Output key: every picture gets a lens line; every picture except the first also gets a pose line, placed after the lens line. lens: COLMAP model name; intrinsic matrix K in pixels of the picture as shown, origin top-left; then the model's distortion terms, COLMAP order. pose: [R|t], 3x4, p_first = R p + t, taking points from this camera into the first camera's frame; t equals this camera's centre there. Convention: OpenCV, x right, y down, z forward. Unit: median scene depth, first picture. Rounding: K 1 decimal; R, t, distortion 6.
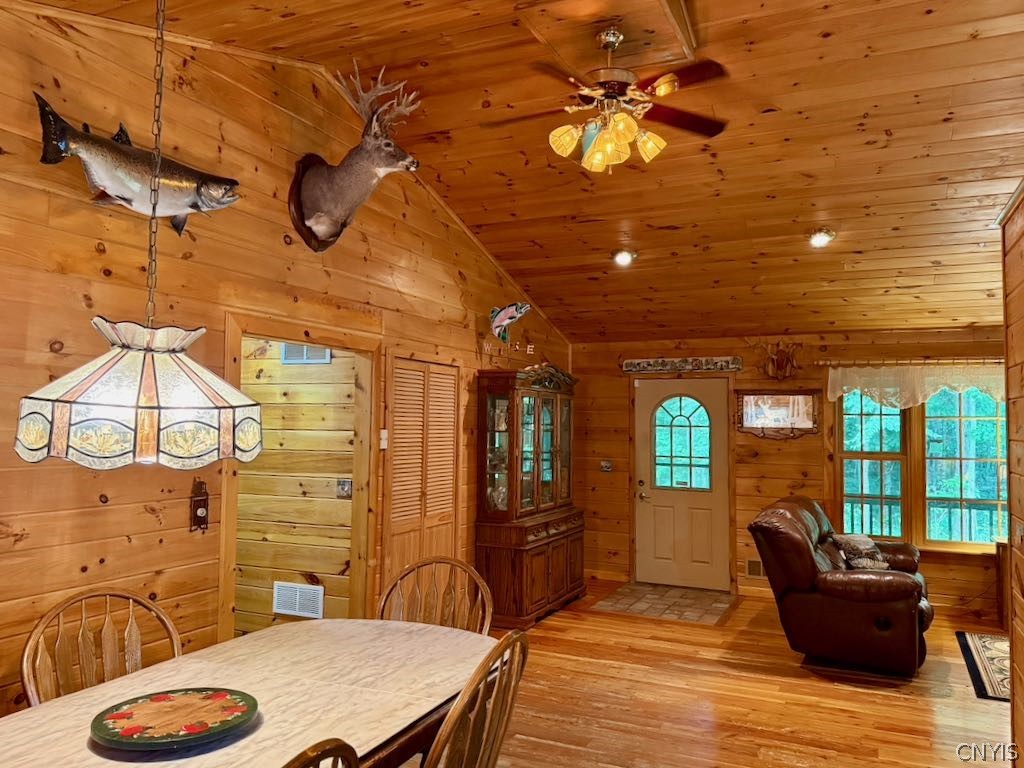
lens RADIAL K [[770.7, 0, 510.4], [0, 770.7, 386.7], [0, 0, 1]] dist [0.132051, -0.191645]
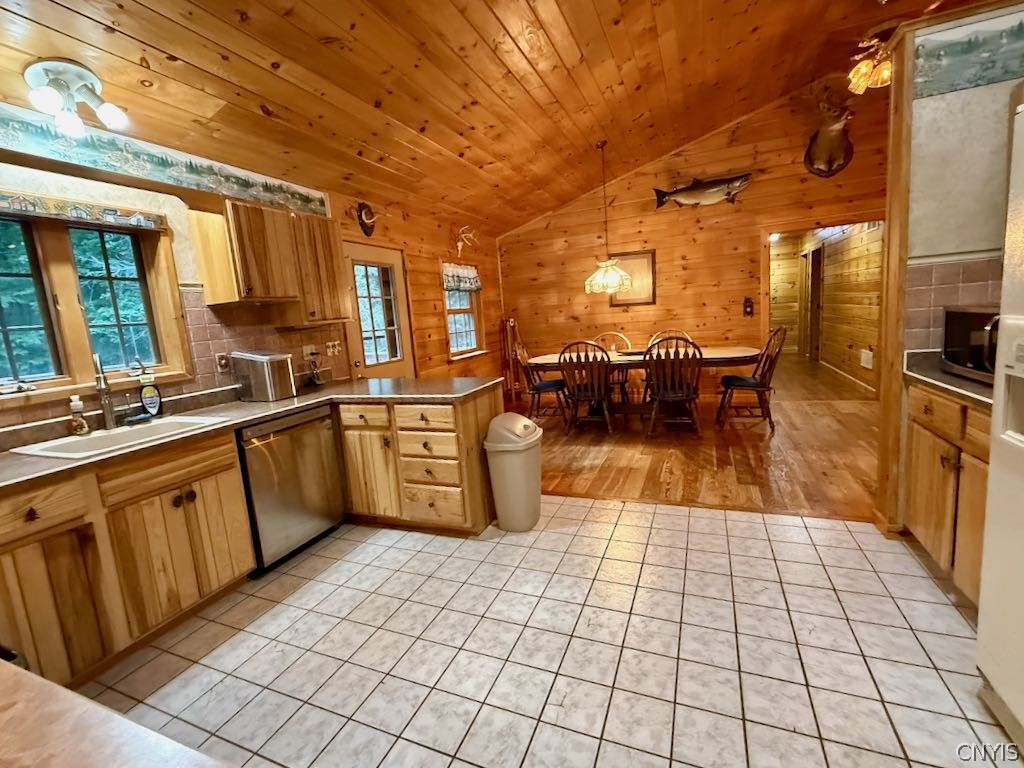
lens RADIAL K [[458.5, 0, 509.5], [0, 458.5, 382.3], [0, 0, 1]] dist [-0.000232, 0.000118]
pose [[0.034735, 0.133947, -0.990380, 0.642207], [0.126672, 0.982395, 0.137310, 0.049454], [0.991336, -0.130223, 0.017156, 0.084068]]
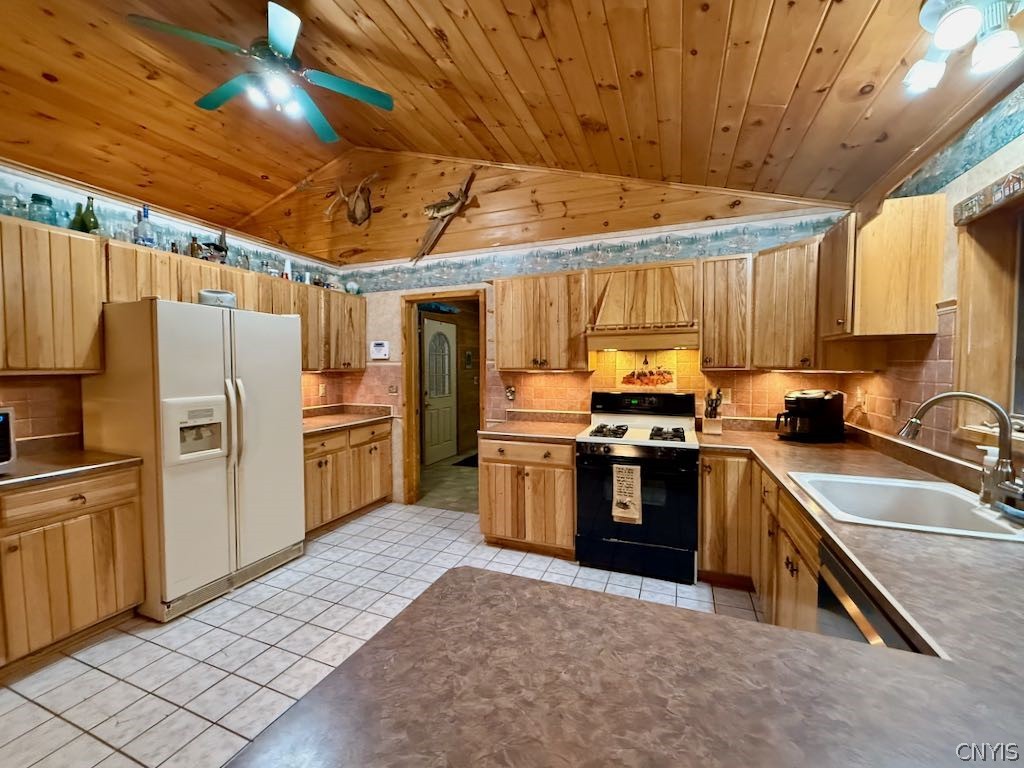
lens RADIAL K [[417.1, 0, 509.9], [0, 417.1, 382.8], [0, 0, 1]] dist [0.000475, -0.000758]
pose [[-0.046889, -0.047640, 0.997763, 0.097853], [-0.045984, 0.997906, 0.045486, 0.033081], [-0.997841, -0.043749, -0.048982, 0.036748]]
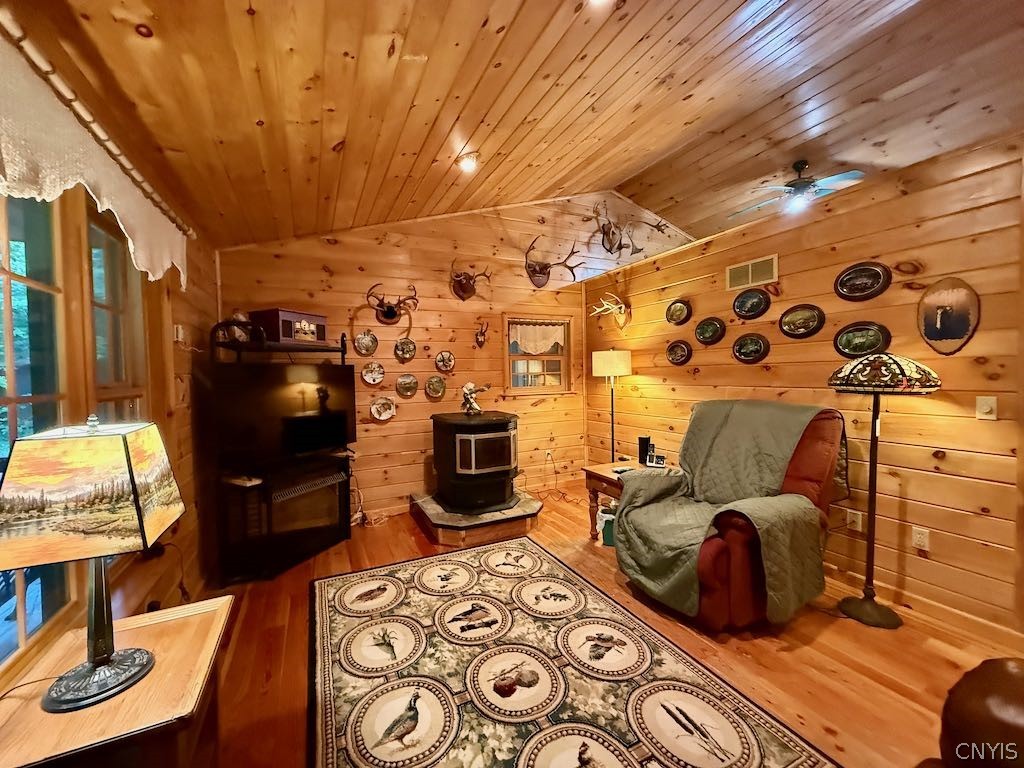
lens RADIAL K [[408.1, 0, 509.7], [0, 408.1, 382.7], [0, 0, 1]] dist [-0.000499, -0.000003]
pose [[-0.775910, -0.011378, 0.630741, 0.433916], [-0.020197, 0.999773, -0.006811, 0.083040], [-0.630520, -0.018024, -0.775964, 0.986309]]
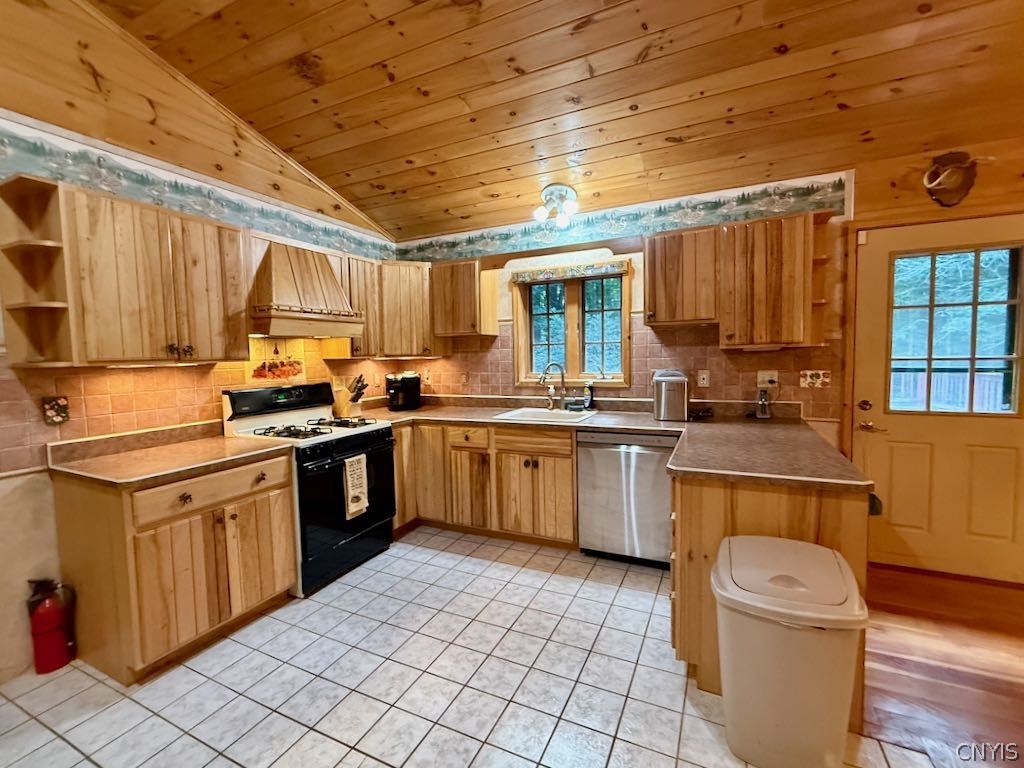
lens RADIAL K [[446.5, 0, 512.0], [0, 446.5, 384.0], [0, 0, 1]] dist [-0.000983, 0.000097]
pose [[-0.999822, 0.012417, 0.014175, 0.341584], [0.012654, 0.999779, 0.016760, 0.053144], [-0.013964, 0.016936, -0.999759, 0.317701]]
